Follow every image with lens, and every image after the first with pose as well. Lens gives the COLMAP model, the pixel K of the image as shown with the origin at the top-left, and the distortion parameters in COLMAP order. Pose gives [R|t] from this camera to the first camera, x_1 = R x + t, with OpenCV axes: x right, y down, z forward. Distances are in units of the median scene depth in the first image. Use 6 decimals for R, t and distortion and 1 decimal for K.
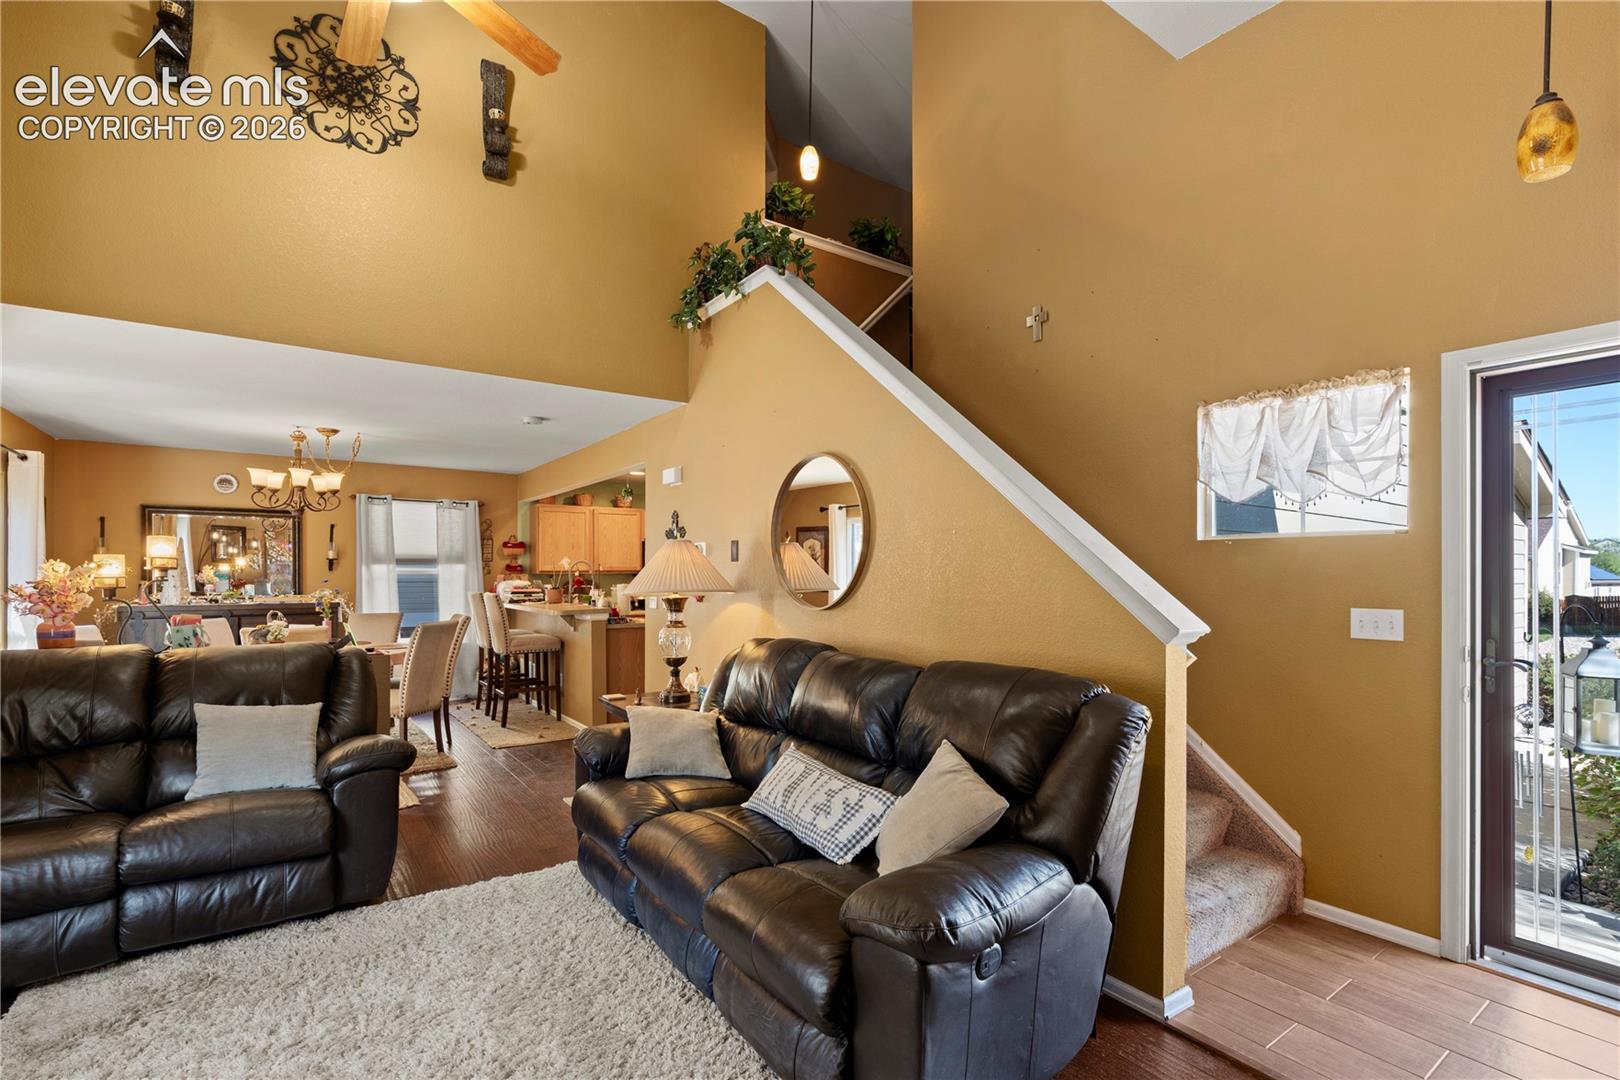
lens RADIAL K [[738.9, 0, 820.0], [0, 738.9, 571.3], [0, 0, 1]] dist [-0.003901, 0.002840]
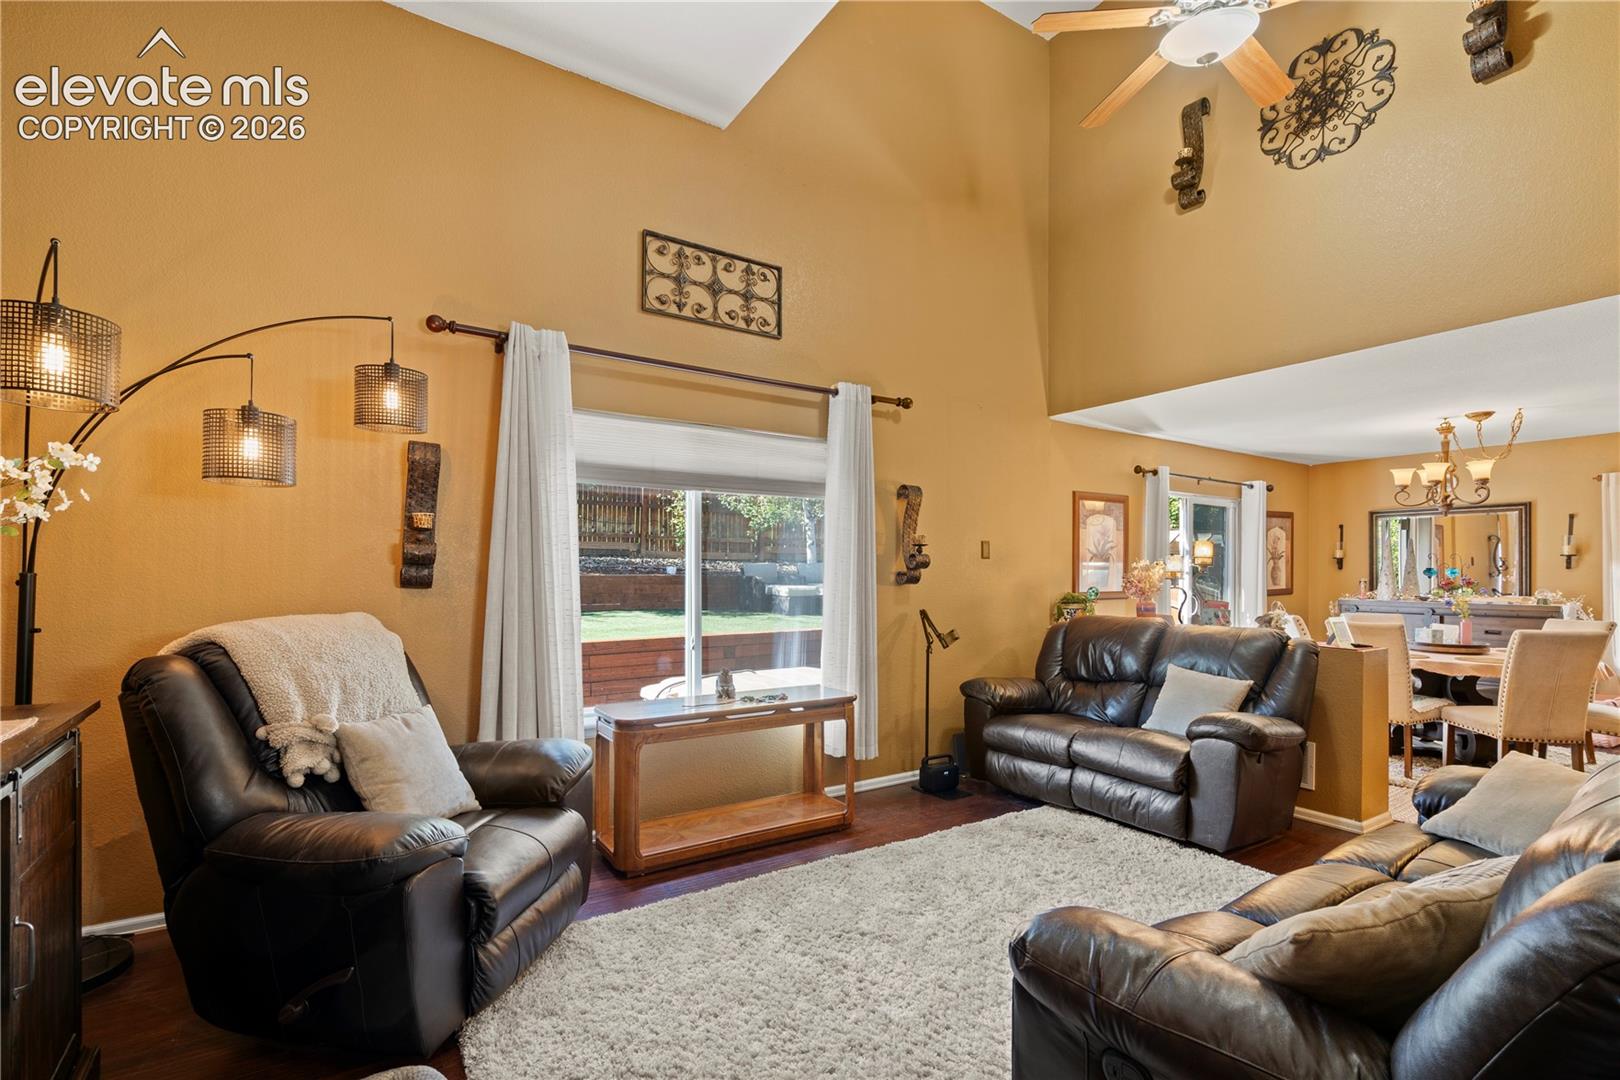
lens RADIAL K [[738.9, 0, 796.8], [0, 738.9, 572.0], [0, 0, 1]] dist [-0.003901, 0.002840]
pose [[-0.060795, -0.000865, -0.998150, 0.300519], [-0.002710, 0.999996, -0.000701, 0.006967], [0.998147, 0.002662, -0.060797, 0.215530]]
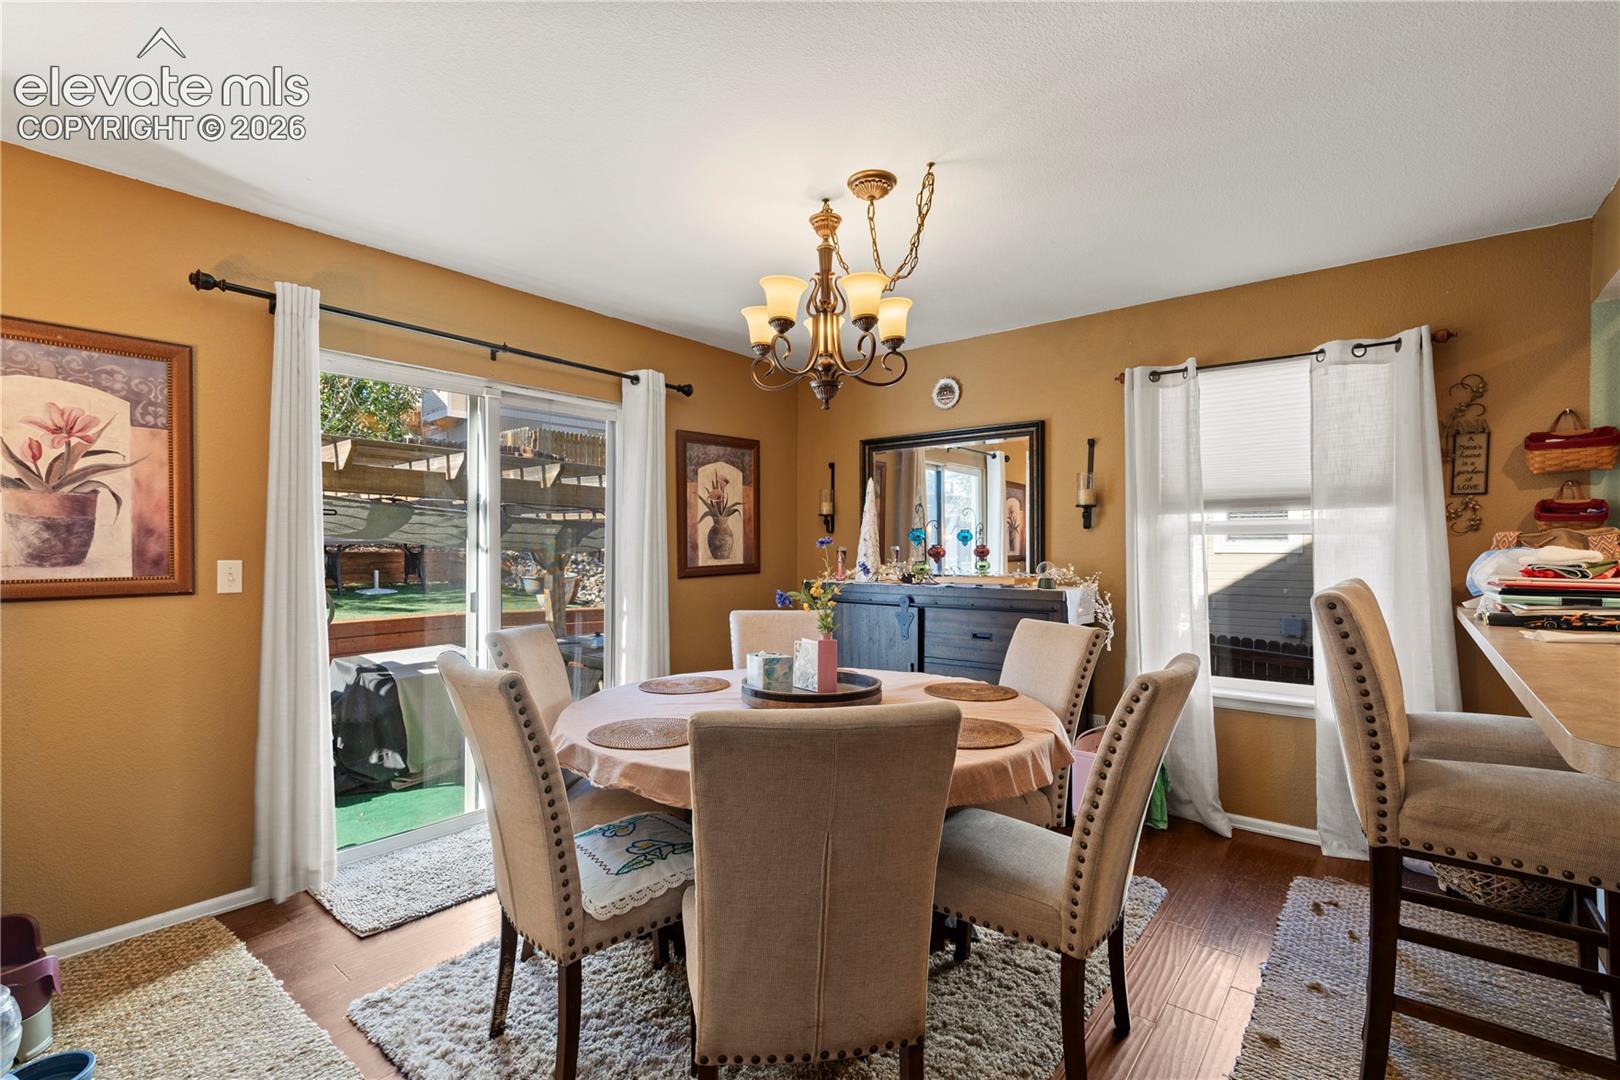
lens RADIAL K [[738.9, 0, 802.7], [0, 738.9, 544.8], [0, 0, 1]] dist [-0.003901, 0.002840]
pose [[0.249465, -0.005661, -0.968367, -0.271122], [0.001577, 0.999984, -0.005440, 0.016700], [0.968382, -0.000170, 0.249470, 0.865978]]
